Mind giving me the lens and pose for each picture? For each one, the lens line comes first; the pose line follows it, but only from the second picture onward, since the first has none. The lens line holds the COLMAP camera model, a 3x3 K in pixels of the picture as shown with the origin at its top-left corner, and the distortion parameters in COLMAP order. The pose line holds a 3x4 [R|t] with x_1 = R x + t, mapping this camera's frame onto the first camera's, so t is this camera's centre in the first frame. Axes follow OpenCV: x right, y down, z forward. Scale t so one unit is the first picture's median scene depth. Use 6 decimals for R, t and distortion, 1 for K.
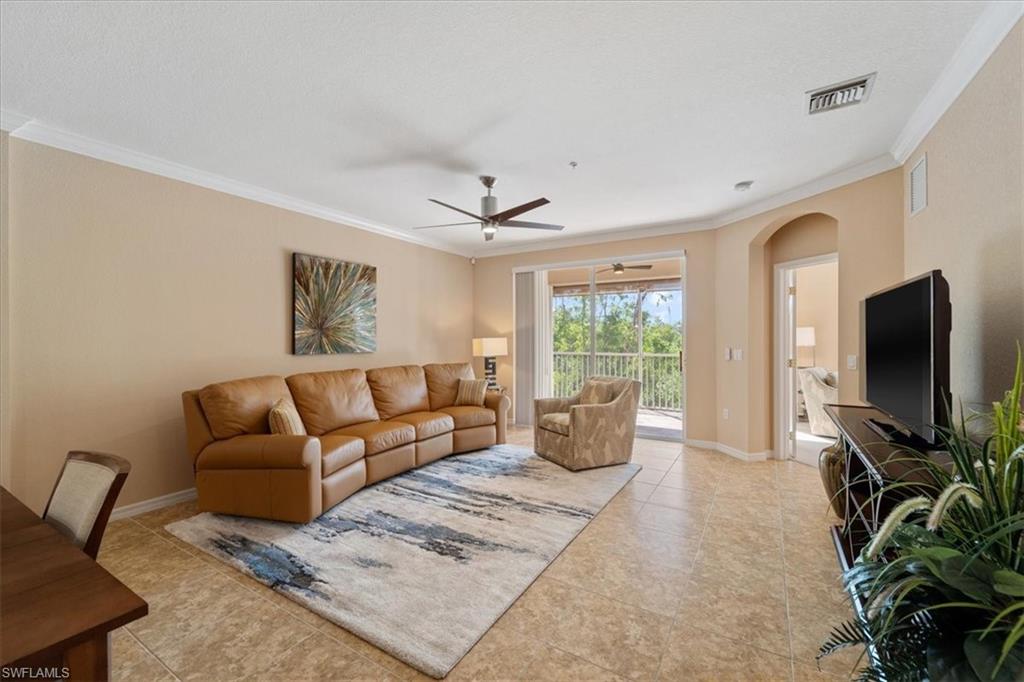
lens RADIAL K [[415.7, 0, 511.6], [0, 415.7, 335.6], [0, 0, 1]] dist [0.005787, -0.000025]
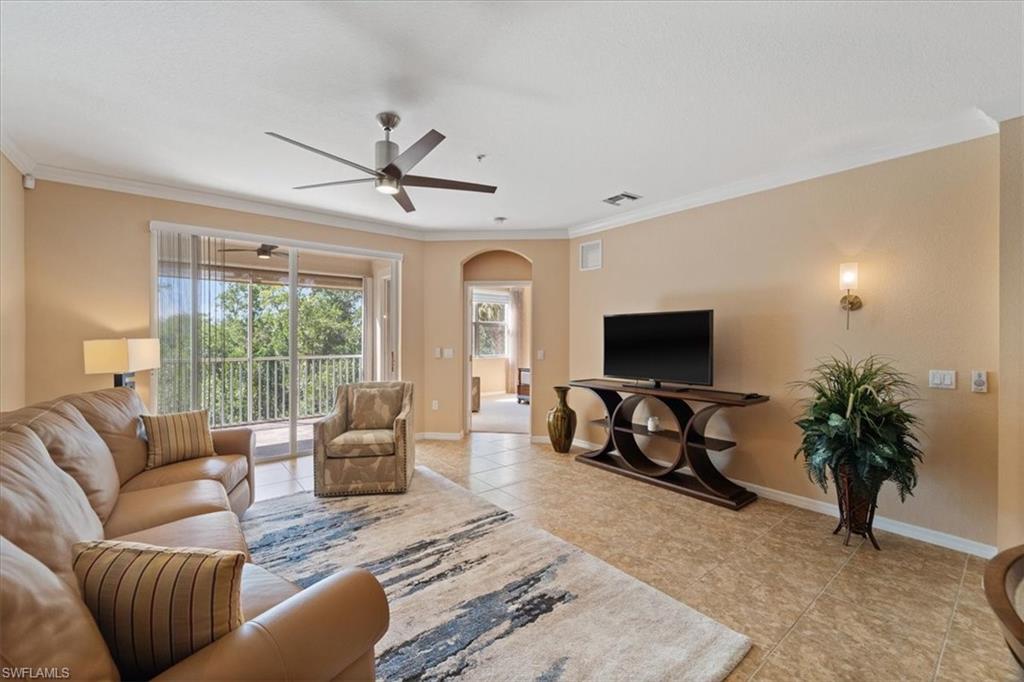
lens RADIAL K [[414.3, 0, 503.0], [0, 414.3, 339.7], [0, 0, 1]] dist [0.001264, -0.000021]
pose [[0.354178, -0.005737, 0.935160, -0.601469], [-0.006935, 0.999938, 0.008761, -0.003401], [-0.935152, -0.009588, 0.354116, 0.512225]]
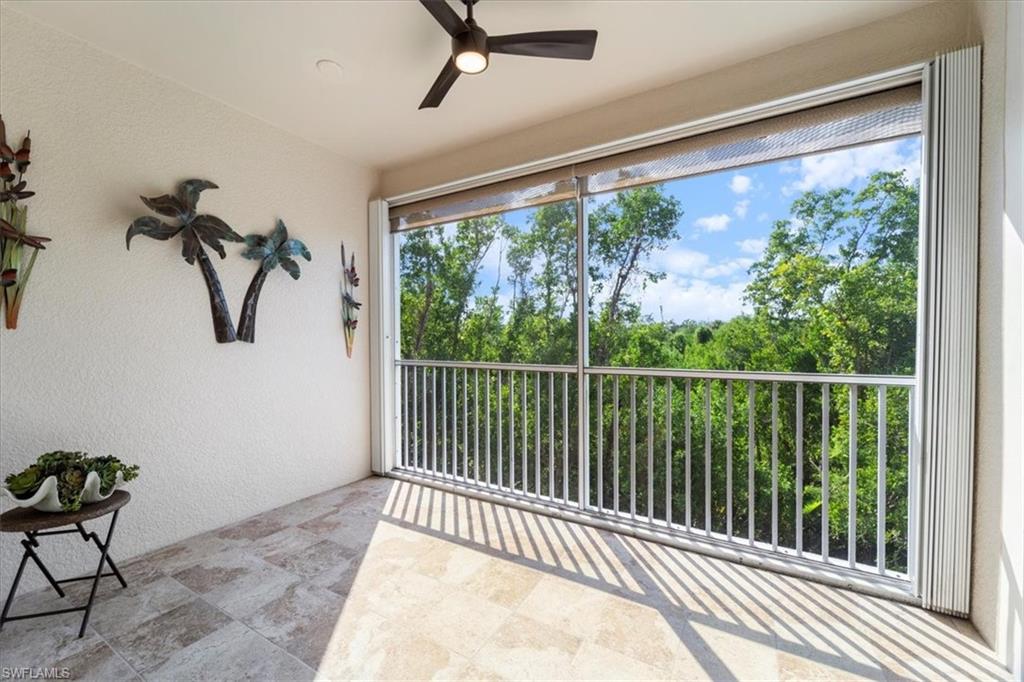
lens RADIAL K [[410.5, 0, 497.7], [0, 410.5, 339.1], [0, 0, 1]] dist [-0.000399, -0.000053]
pose [[0.999945, -0.004119, -0.009613, 0.476963], [0.004213, 0.999944, 0.009705, 0.035089], [0.009573, -0.009745, 0.999907, 1.311286]]
